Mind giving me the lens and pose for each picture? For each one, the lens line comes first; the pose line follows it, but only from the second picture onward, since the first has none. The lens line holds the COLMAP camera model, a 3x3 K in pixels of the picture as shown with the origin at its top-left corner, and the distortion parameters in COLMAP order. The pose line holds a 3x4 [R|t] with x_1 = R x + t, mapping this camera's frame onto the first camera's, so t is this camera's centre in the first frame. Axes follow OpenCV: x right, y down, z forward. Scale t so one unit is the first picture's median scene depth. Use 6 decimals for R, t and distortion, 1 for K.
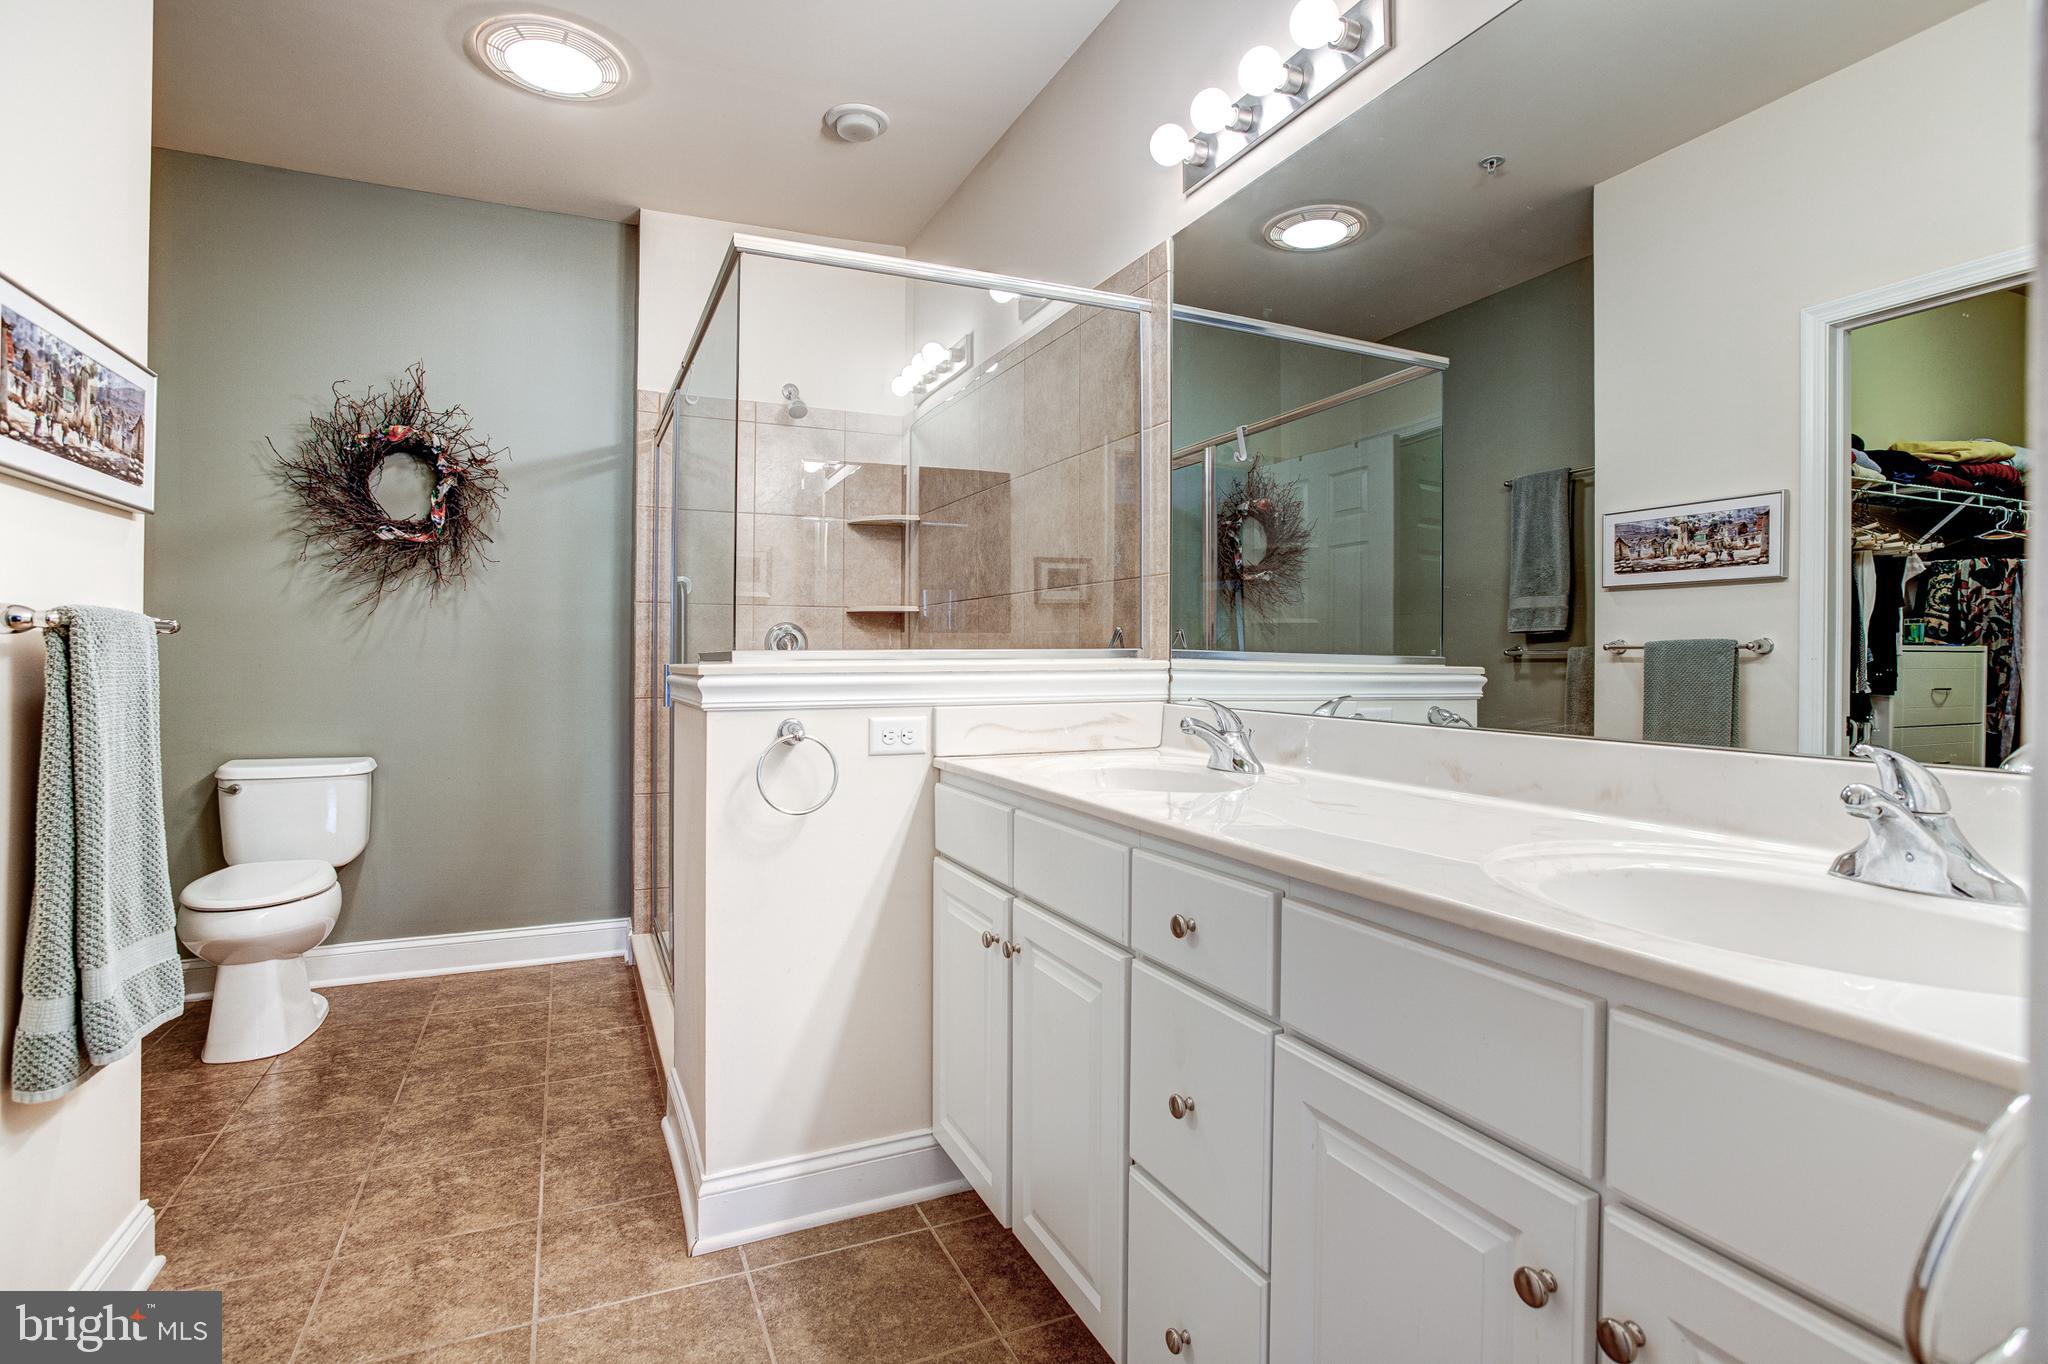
lens RADIAL K [[1017.6, 0, 1021.6], [0, 1017.6, 669.6], [0, 0, 1]] dist [-0.044455, 0.019141]
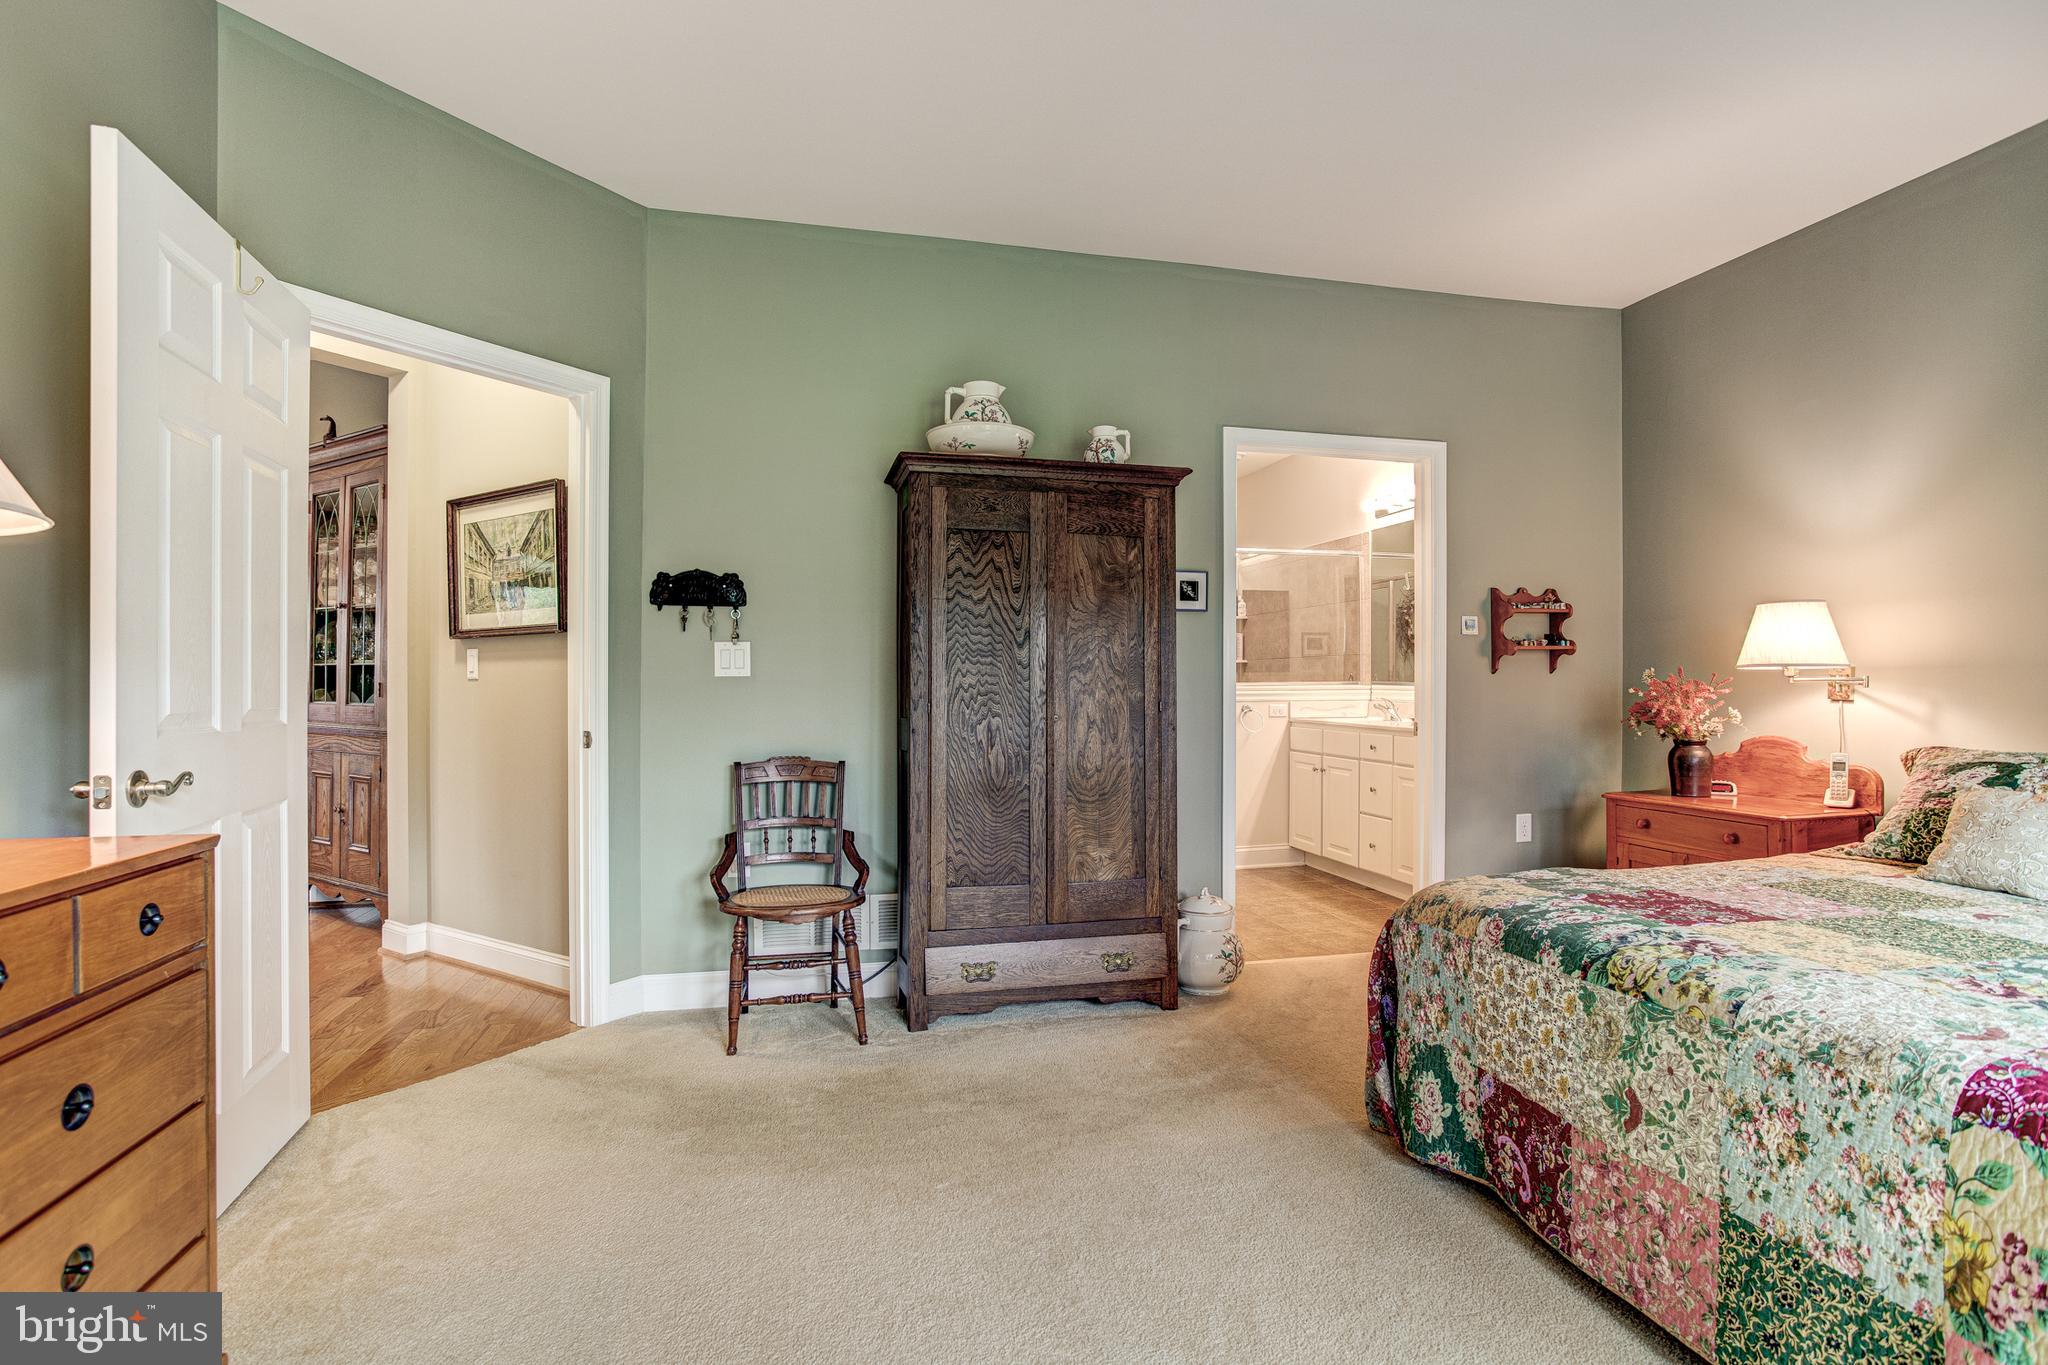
lens RADIAL K [[1017.6, 0, 1034.7], [0, 1017.6, 684.0], [0, 0, 1]] dist [-0.044455, 0.019141]
pose [[0.983267, -0.004238, -0.182123, -0.279347], [0.001745, 0.999903, -0.013847, 0.025763], [0.182164, 0.013297, 0.983178, -2.076471]]
